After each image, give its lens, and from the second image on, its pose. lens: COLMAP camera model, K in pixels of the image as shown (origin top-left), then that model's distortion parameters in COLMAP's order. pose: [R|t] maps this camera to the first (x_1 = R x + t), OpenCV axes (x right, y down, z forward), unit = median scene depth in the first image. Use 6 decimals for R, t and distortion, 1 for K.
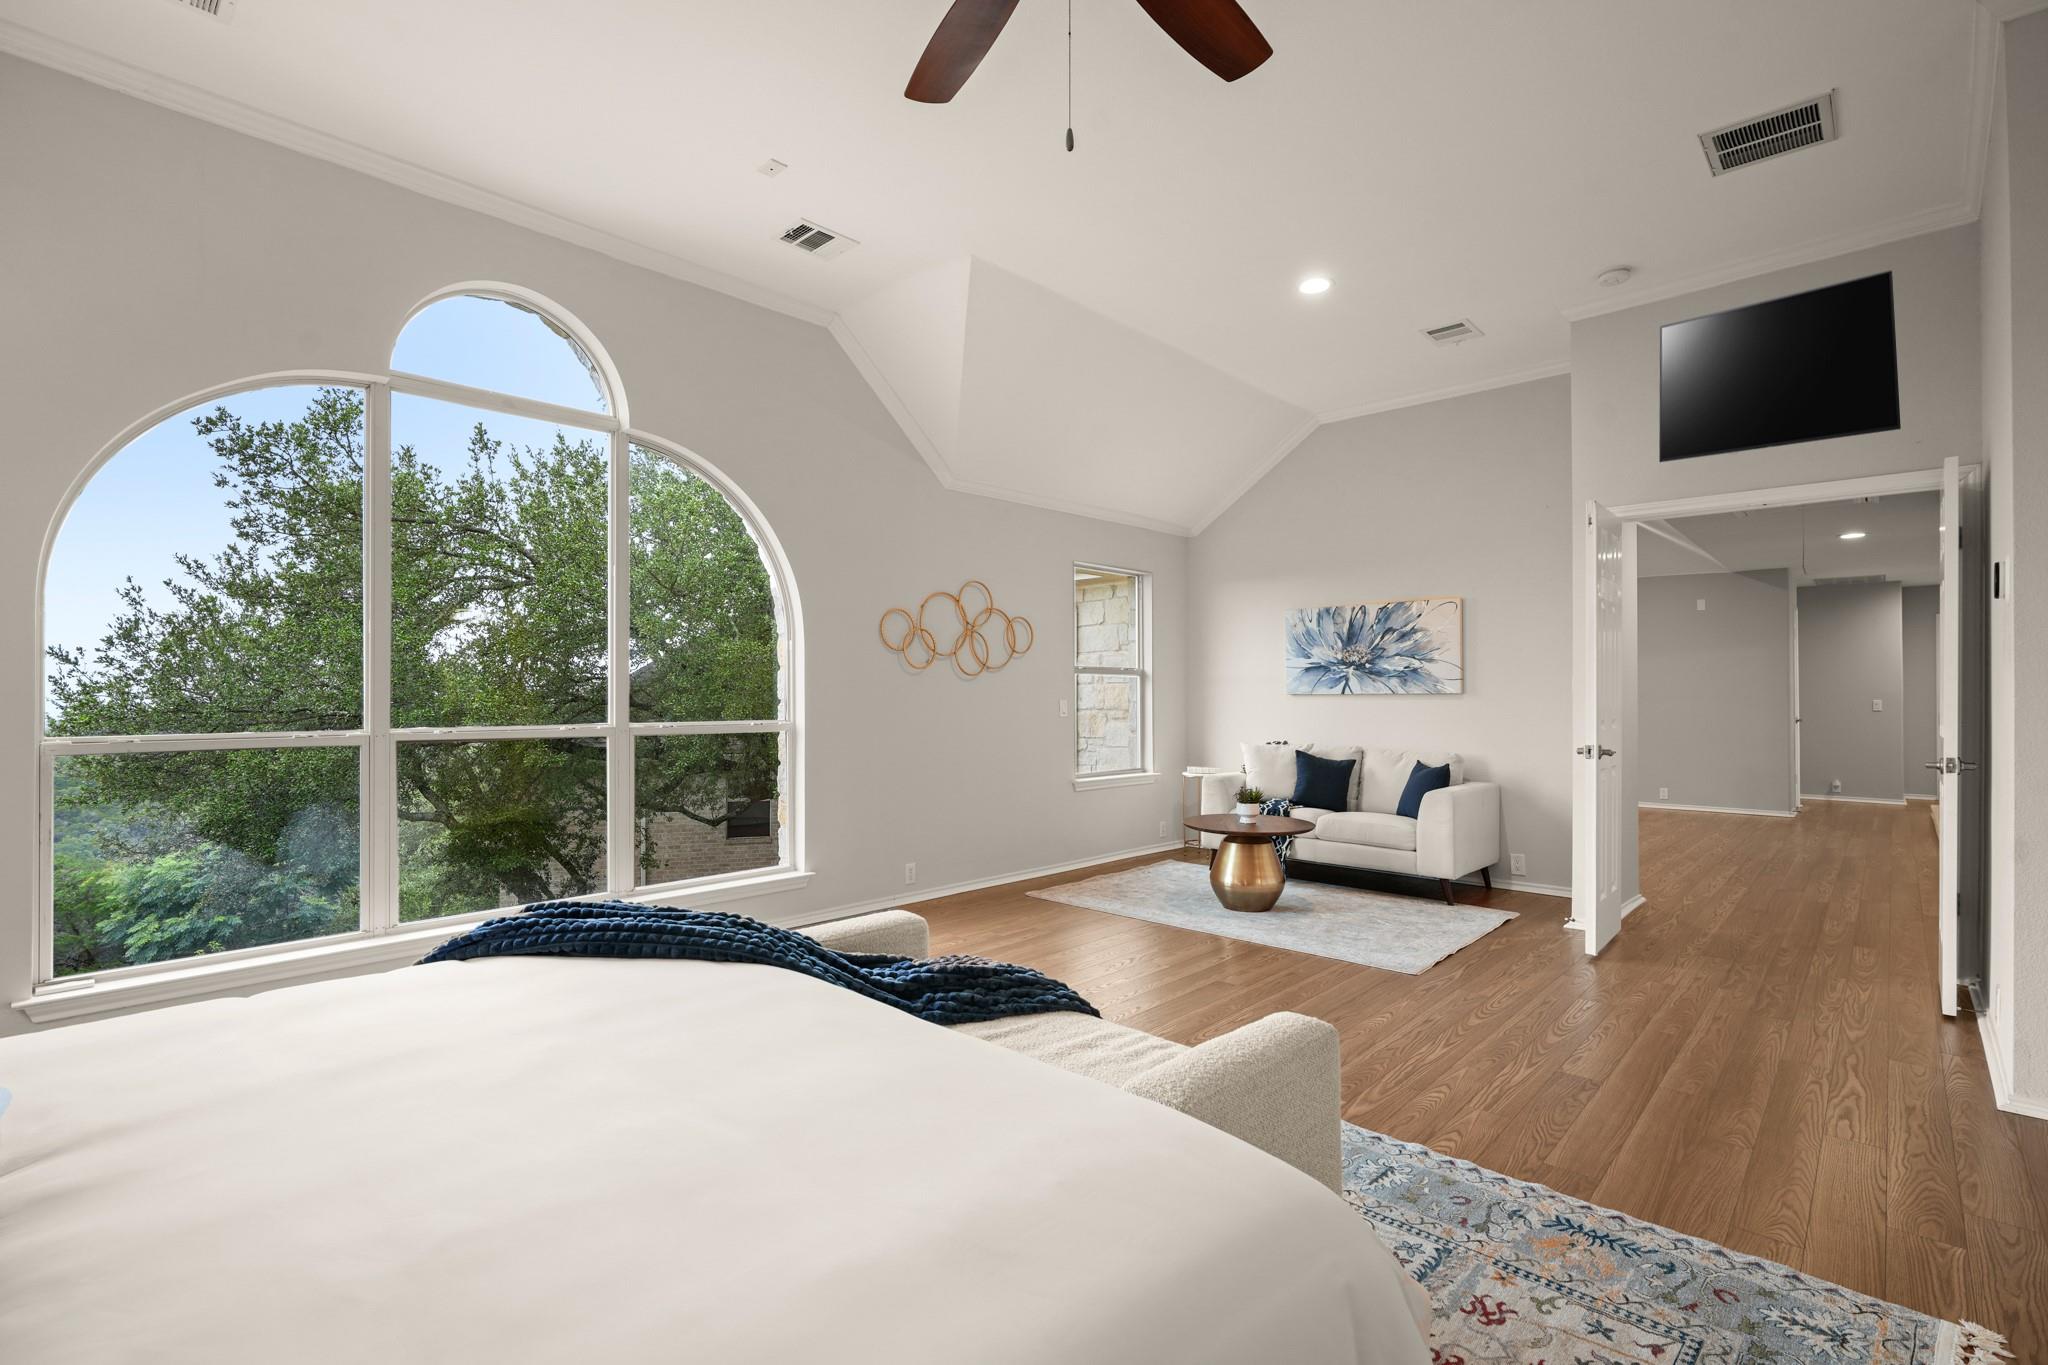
lens RADIAL K [[936.2, 0, 1022.9], [0, 936.2, 684.1], [0, 0, 1]] dist [-0.008947, 0.002114]
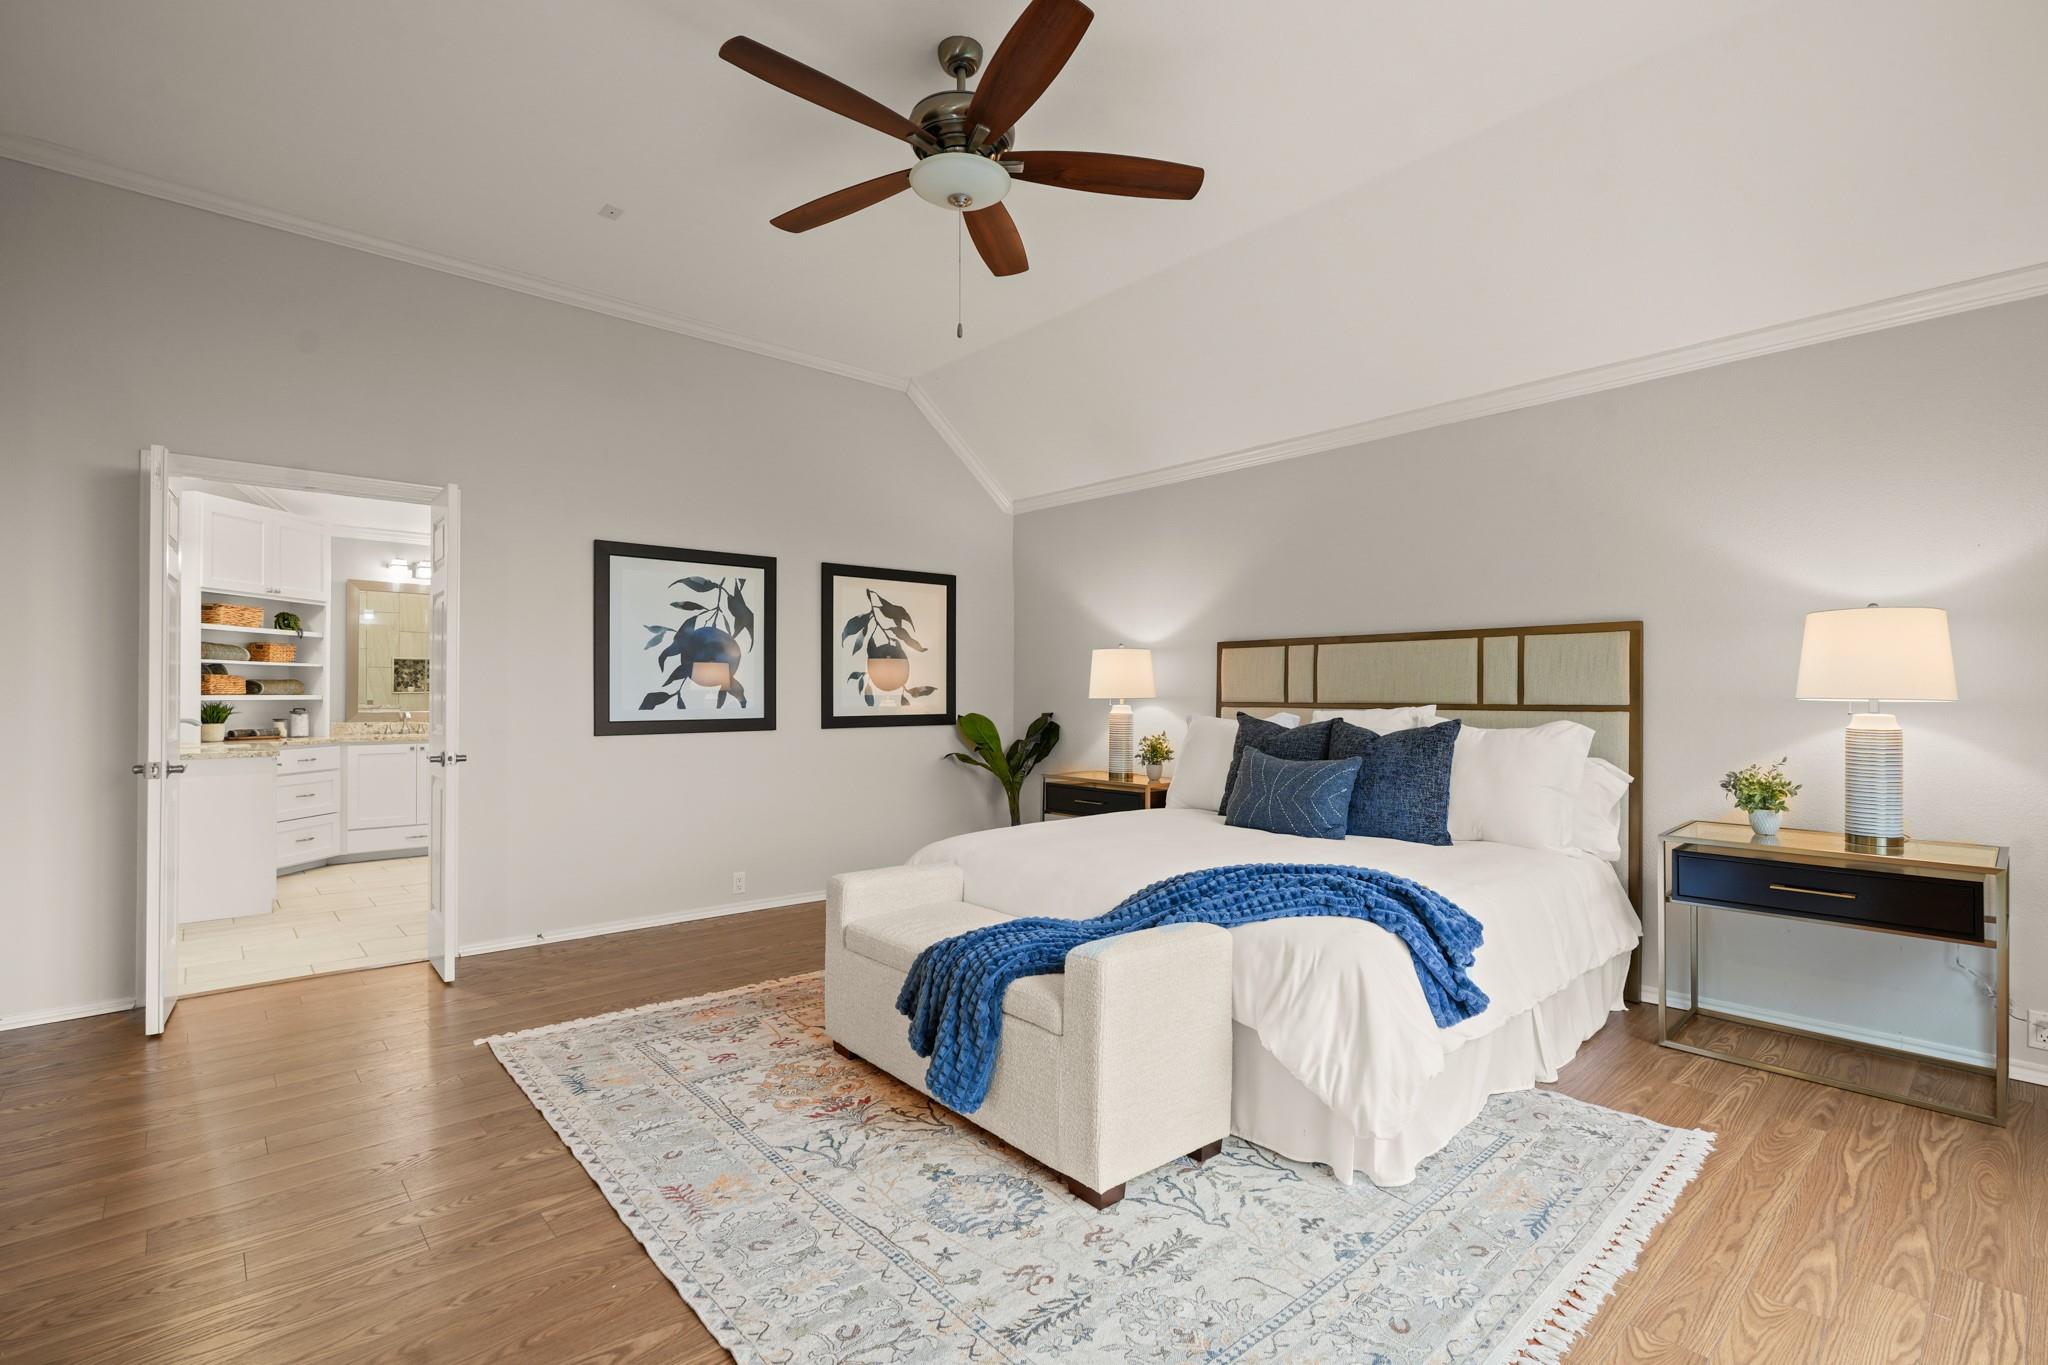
lens RADIAL K [[936.2, 0, 1027.3], [0, 936.2, 692.2], [0, 0, 1]] dist [-0.008947, 0.002114]
pose [[-0.996357, -0.000860, 0.085272, -0.186957], [-0.001454, 0.999975, -0.006904, 0.012301], [-0.085264, -0.007003, -0.996334, 2.476945]]
